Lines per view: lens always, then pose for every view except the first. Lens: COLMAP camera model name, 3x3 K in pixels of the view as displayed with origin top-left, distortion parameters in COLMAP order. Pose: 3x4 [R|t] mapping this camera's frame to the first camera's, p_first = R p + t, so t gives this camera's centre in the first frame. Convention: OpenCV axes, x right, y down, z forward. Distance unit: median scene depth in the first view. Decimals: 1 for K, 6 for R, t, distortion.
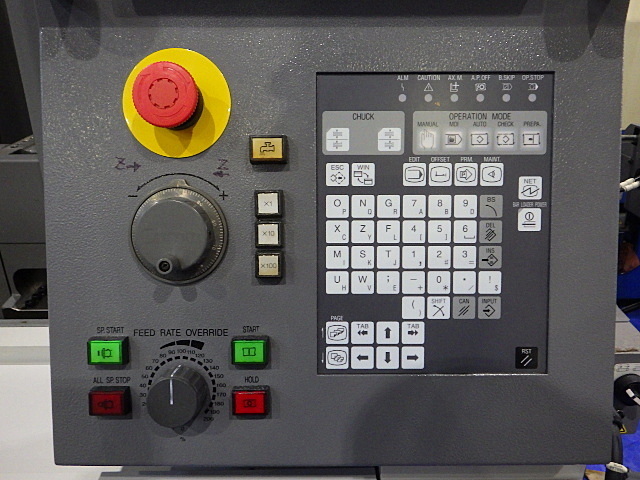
lens RADIAL K [[515.8, 0, 320.0], [0, 515.8, 240.0], [0, 0, 1]] dist [-0.001478, 0.008187]
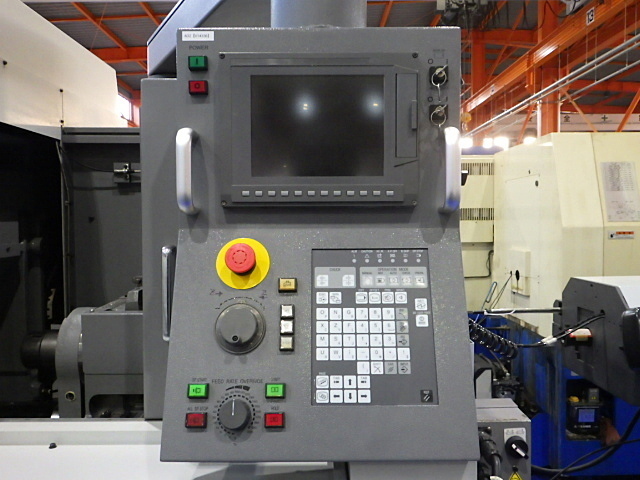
lens RADIAL K [[515.8, 0, 320.0], [0, 515.8, 240.0], [0, 0, 1]] dist [-0.001478, 0.008187]
pose [[0.999998, -0.001484, -0.001544, 0.028466], [0.000808, 0.928991, -0.370101, 0.393773], [0.001983, 0.370099, 0.928990, -0.901207]]
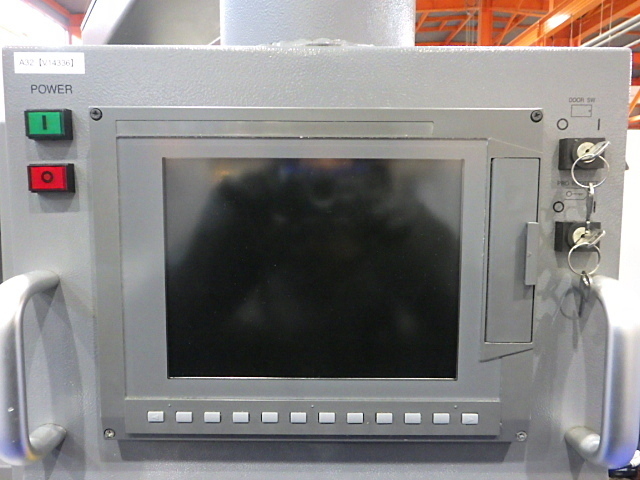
lens RADIAL K [[515.8, 0, 320.0], [0, 515.8, 240.0], [0, 0, 1]] dist [-0.001478, 0.008187]
pose [[0.999984, 0.005525, 0.001085, 0.027335], [-0.004900, 0.948831, -0.315747, -0.510350], [-0.002774, 0.315737, 0.948843, -0.092804]]
